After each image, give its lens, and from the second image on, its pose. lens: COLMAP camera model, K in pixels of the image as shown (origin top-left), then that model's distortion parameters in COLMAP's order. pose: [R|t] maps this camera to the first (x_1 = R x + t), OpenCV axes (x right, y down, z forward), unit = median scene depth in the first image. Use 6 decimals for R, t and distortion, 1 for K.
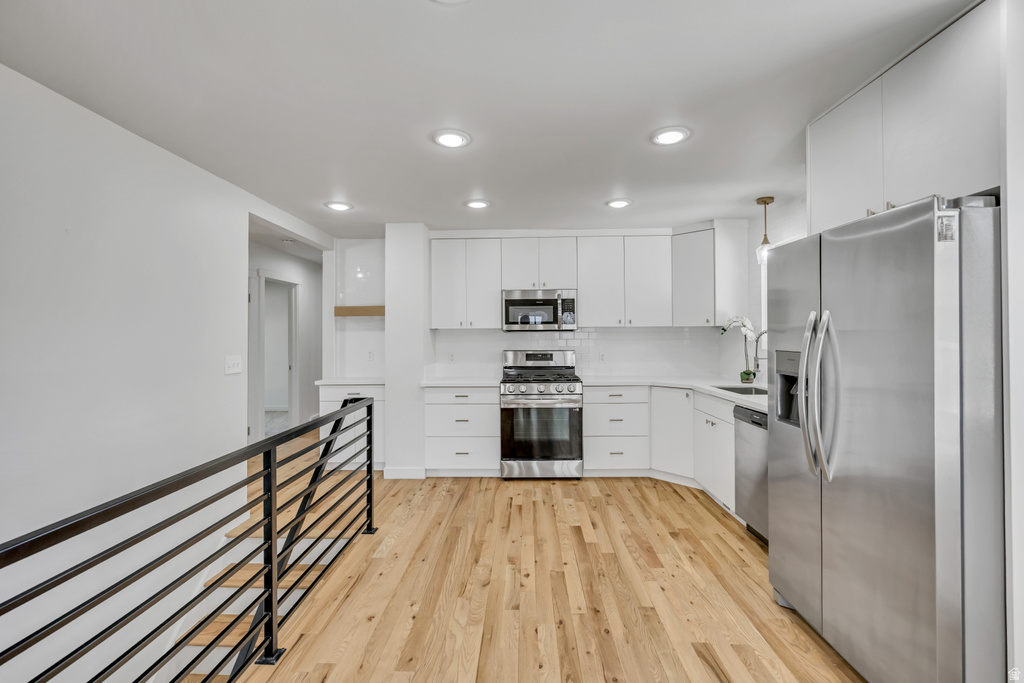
lens RADIAL K [[449.0, 0, 514.2], [0, 449.0, 337.2], [0, 0, 1]] dist [-0.000683, -0.000089]
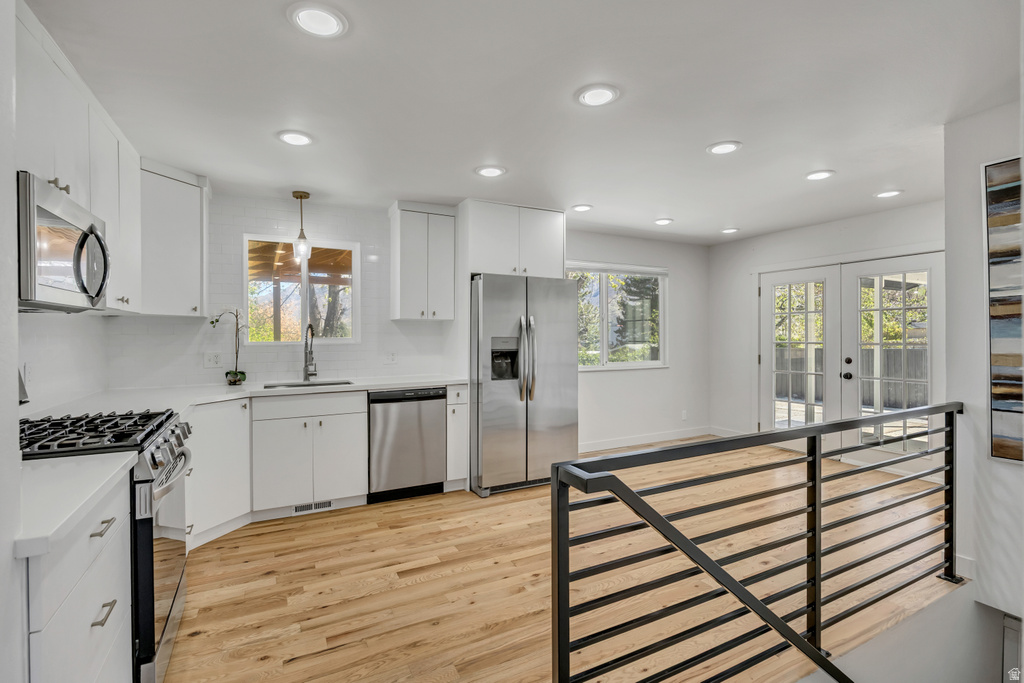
lens RADIAL K [[476.9, 0, 514.1], [0, 476.9, 339.7], [0, 0, 1]] dist [0.002481, 0.000272]
pose [[-0.486427, -0.000323, 0.873721, -0.672644], [0.003833, 0.999990, 0.002504, 0.018313], [-0.873713, 0.004567, -0.486421, 1.227165]]
